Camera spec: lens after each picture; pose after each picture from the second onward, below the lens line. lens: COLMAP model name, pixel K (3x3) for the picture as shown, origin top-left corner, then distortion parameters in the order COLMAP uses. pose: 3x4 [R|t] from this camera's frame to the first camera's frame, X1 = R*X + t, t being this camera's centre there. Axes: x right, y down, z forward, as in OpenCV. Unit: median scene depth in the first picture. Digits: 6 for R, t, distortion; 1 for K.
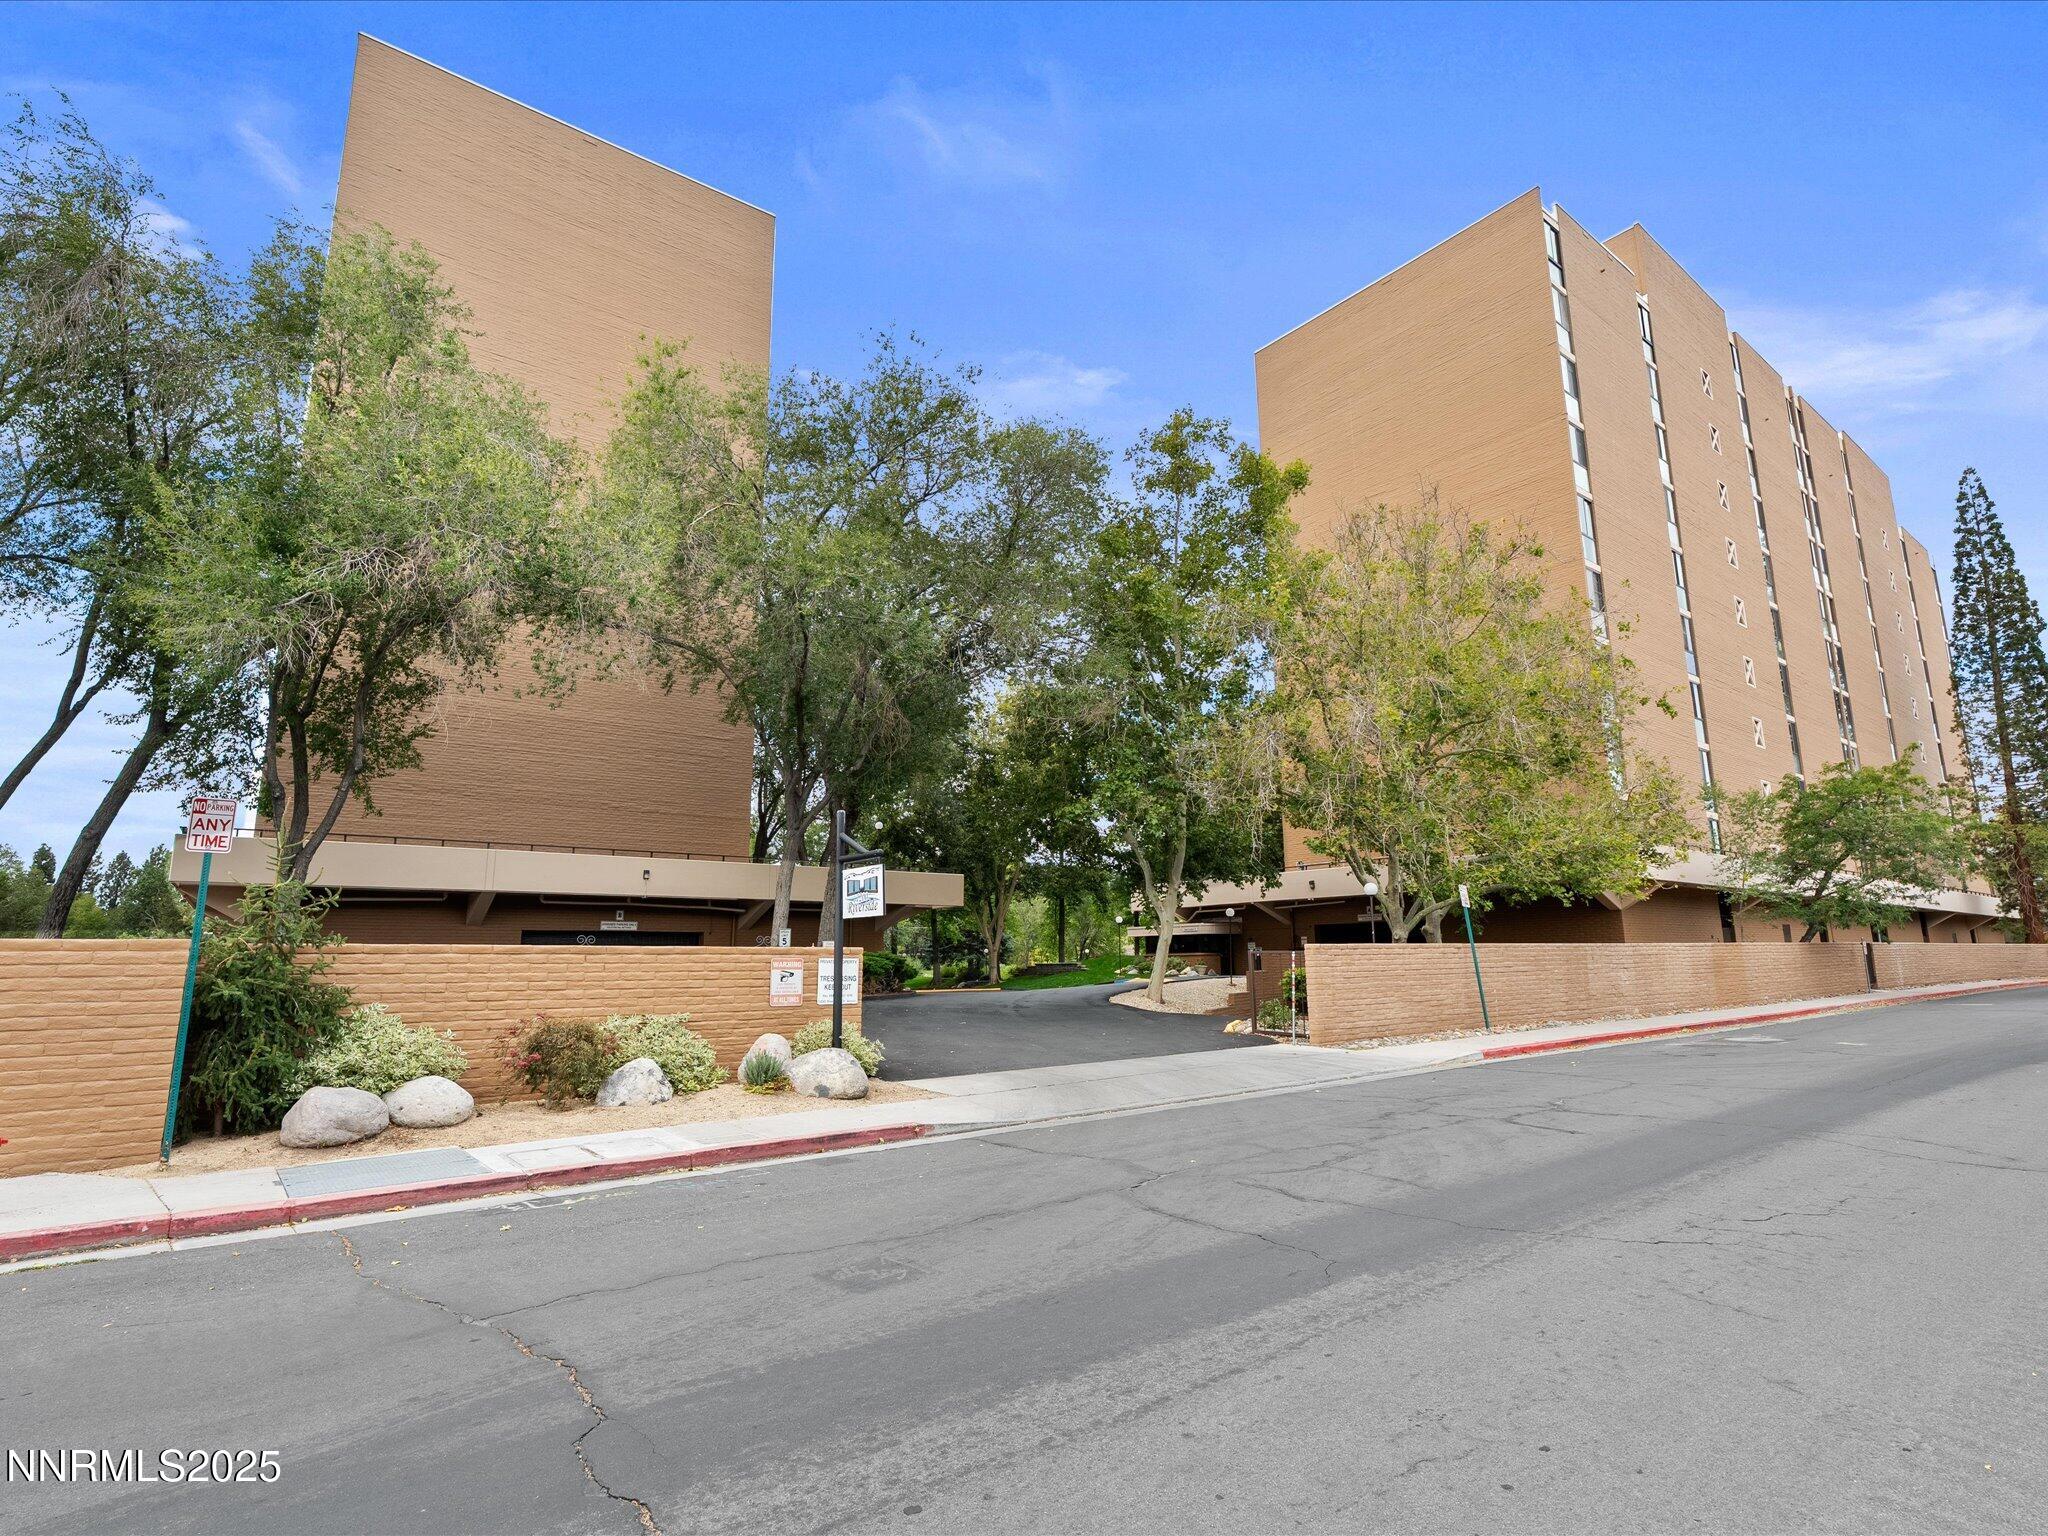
lens RADIAL K [[1042.0, 0, 1015.6], [0, 1042.0, 766.2], [0, 0, 1]] dist [-0.004077, 0.000618]
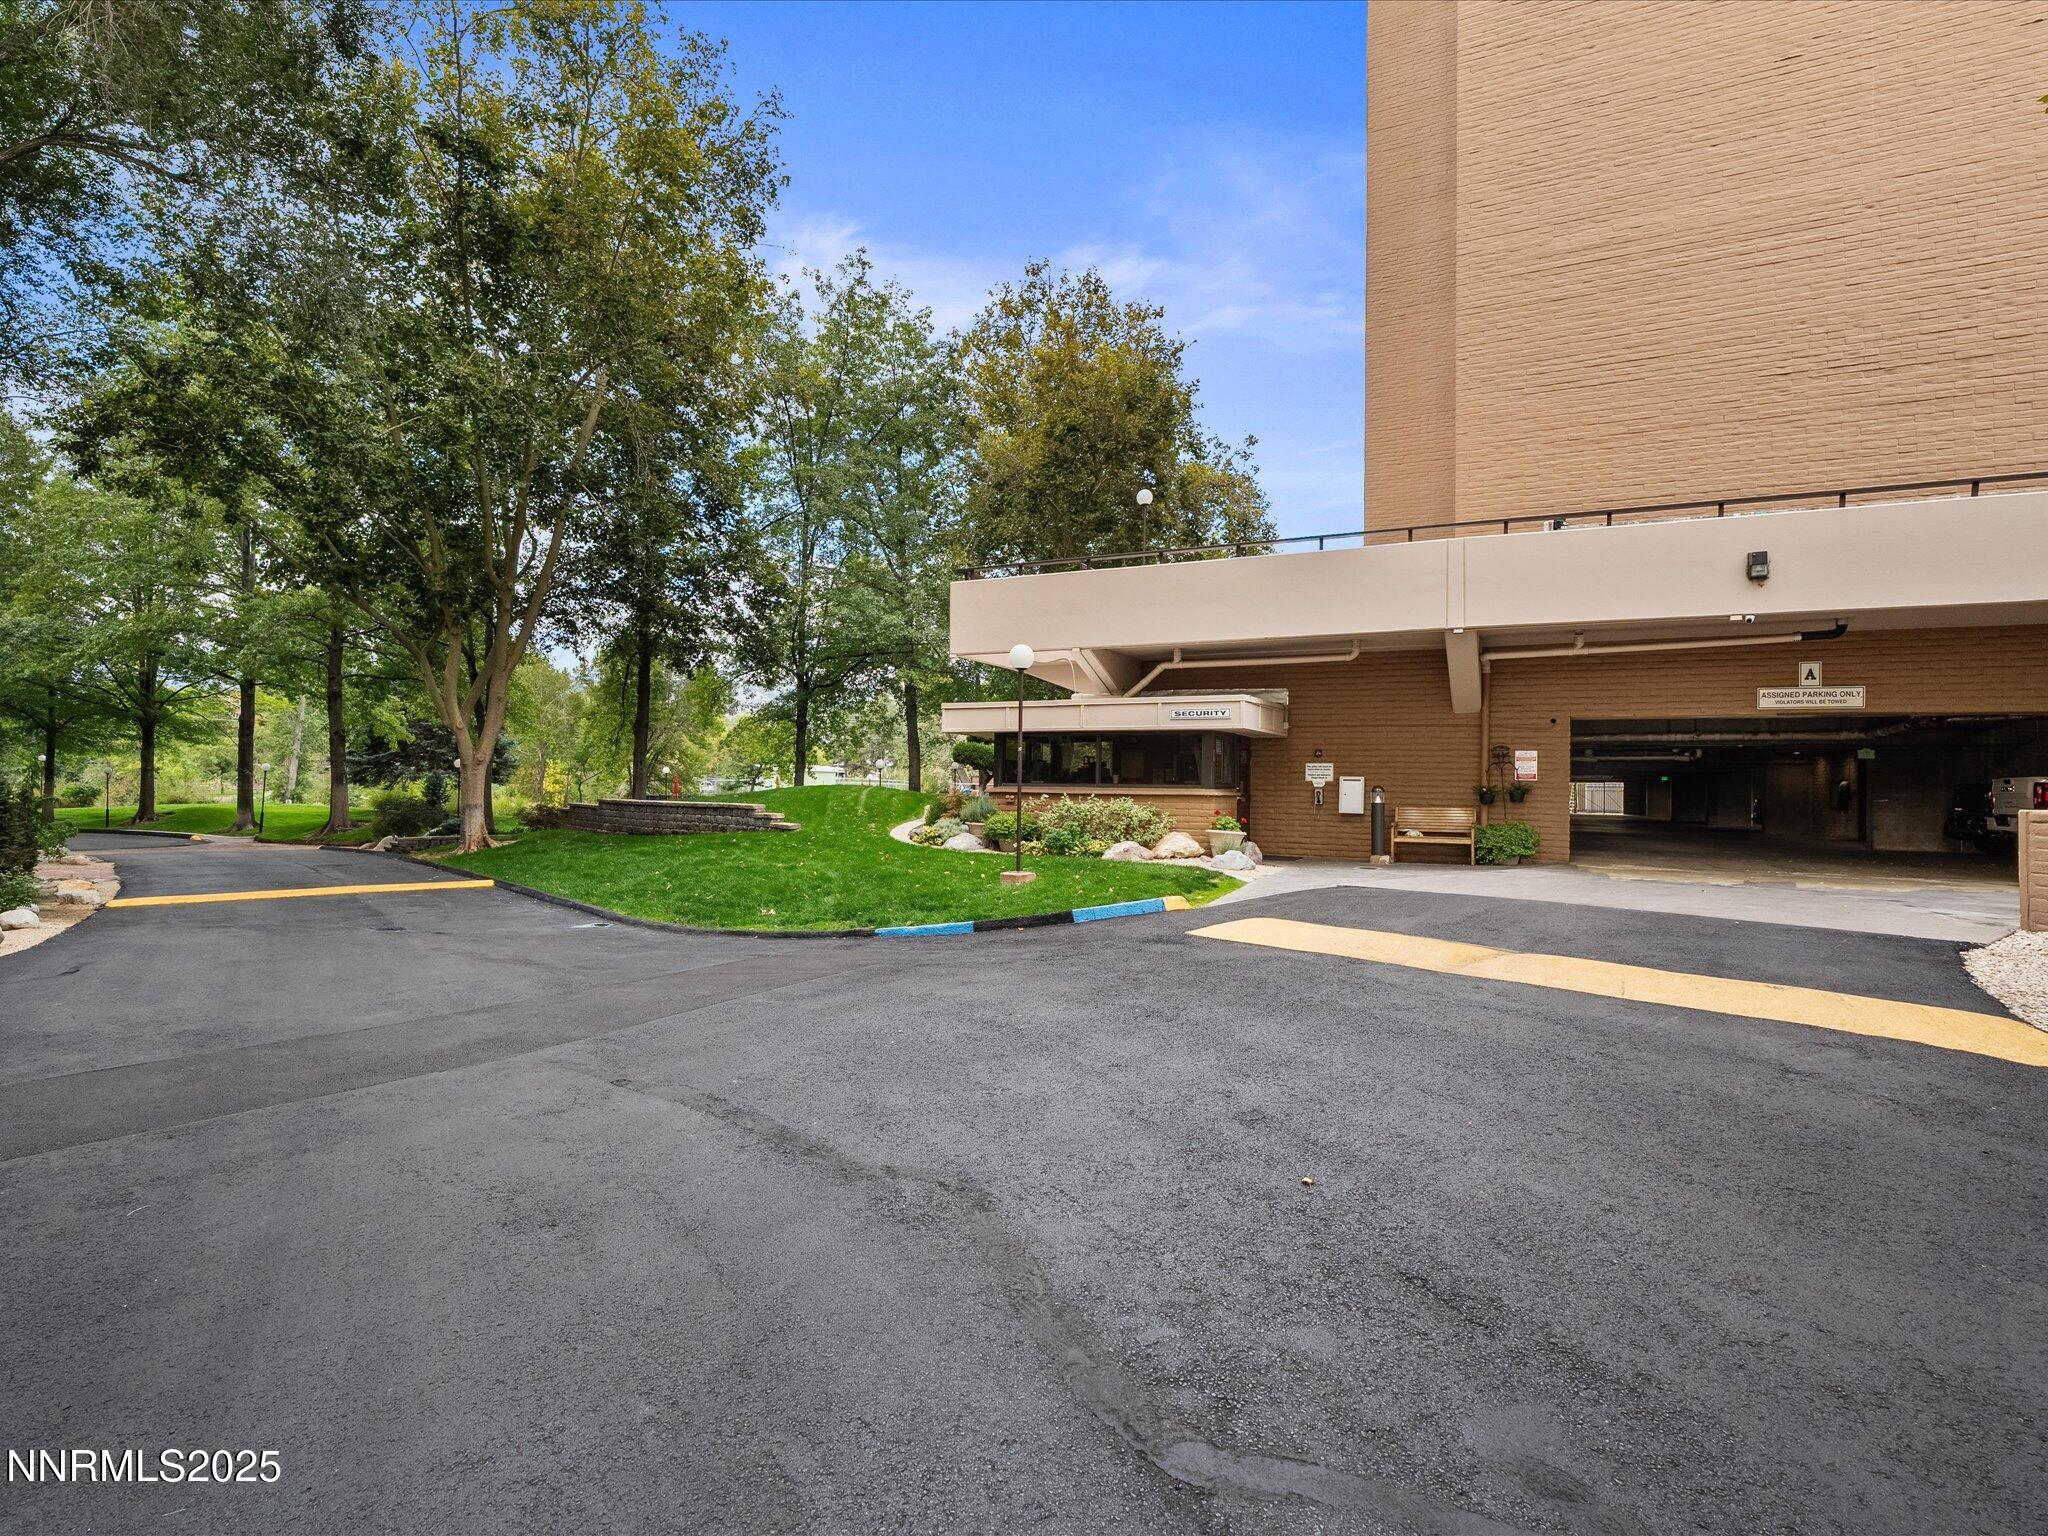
lens RADIAL K [[1054.9, 0, 1029.1], [0, 1054.9, 777.4], [0, 0, 1]] dist [0.000799, 0.000409]
pose [[0.896203, 0.031503, 0.442524, -0.009493], [-0.108914, 0.982573, 0.150626, 0.095708], [-0.430067, -0.183188, 0.884016, 0.531129]]
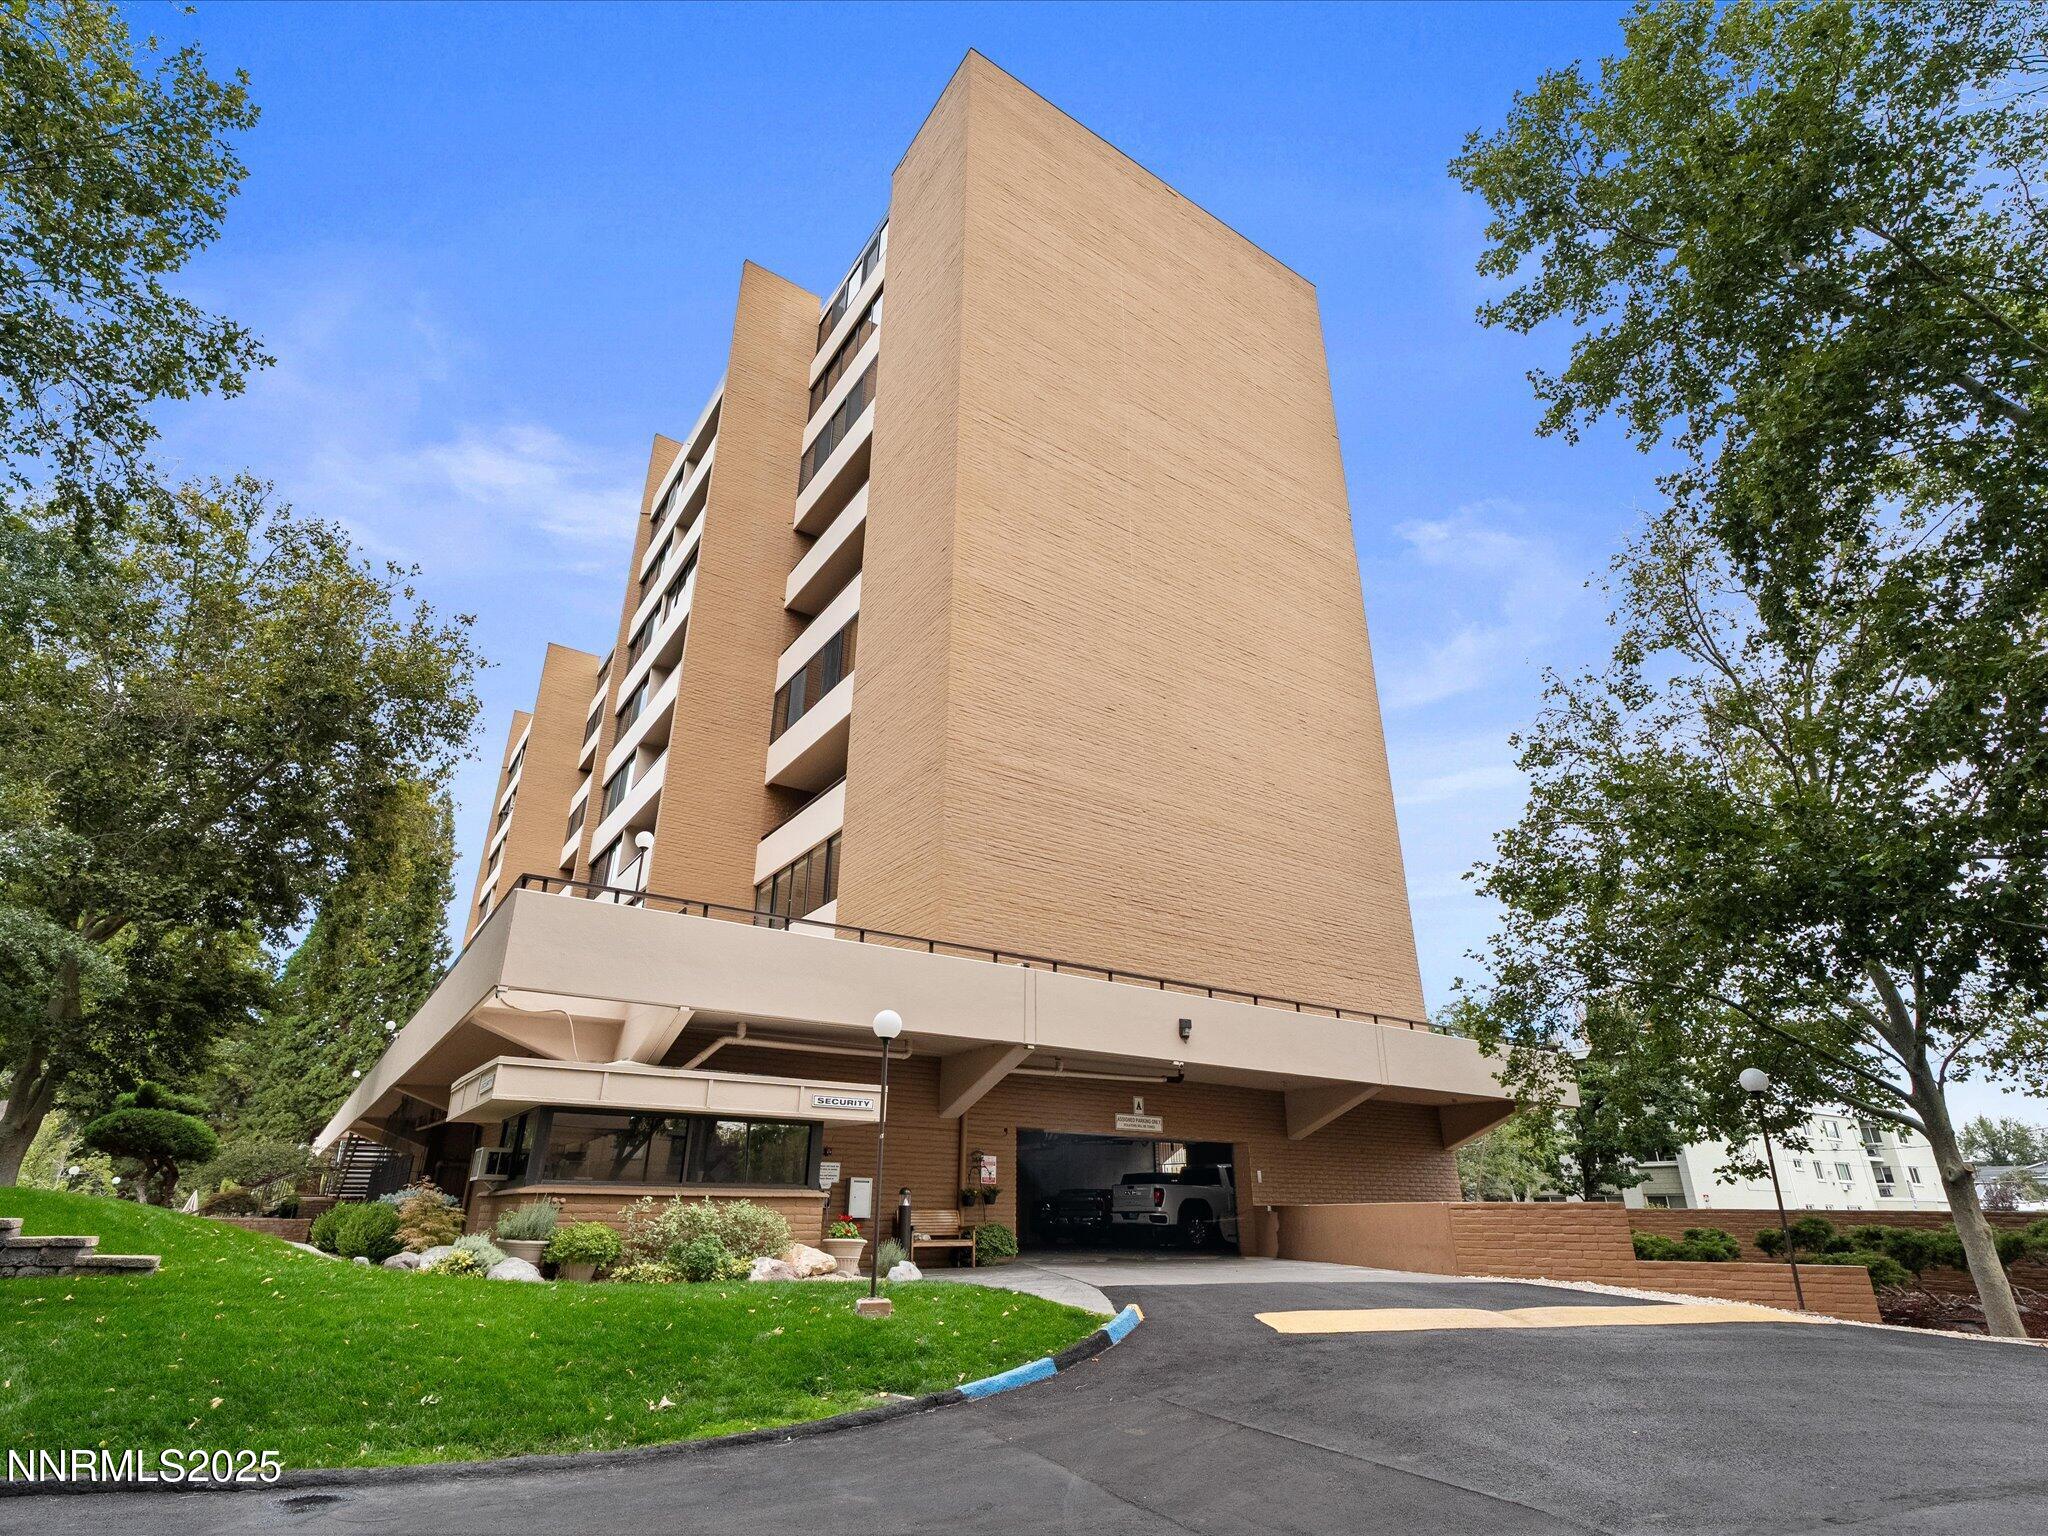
lens RADIAL K [[1027.8, 0, 1021.2], [0, 1027.8, 775.3], [0, 0, 1]] dist [-0.005748, -0.000208]
pose [[0.058179, 0.402350, 0.913635, -0.084912], [-0.195446, 0.902066, -0.384809, 0.124327], [-0.978987, -0.156178, 0.131119, 0.662173]]
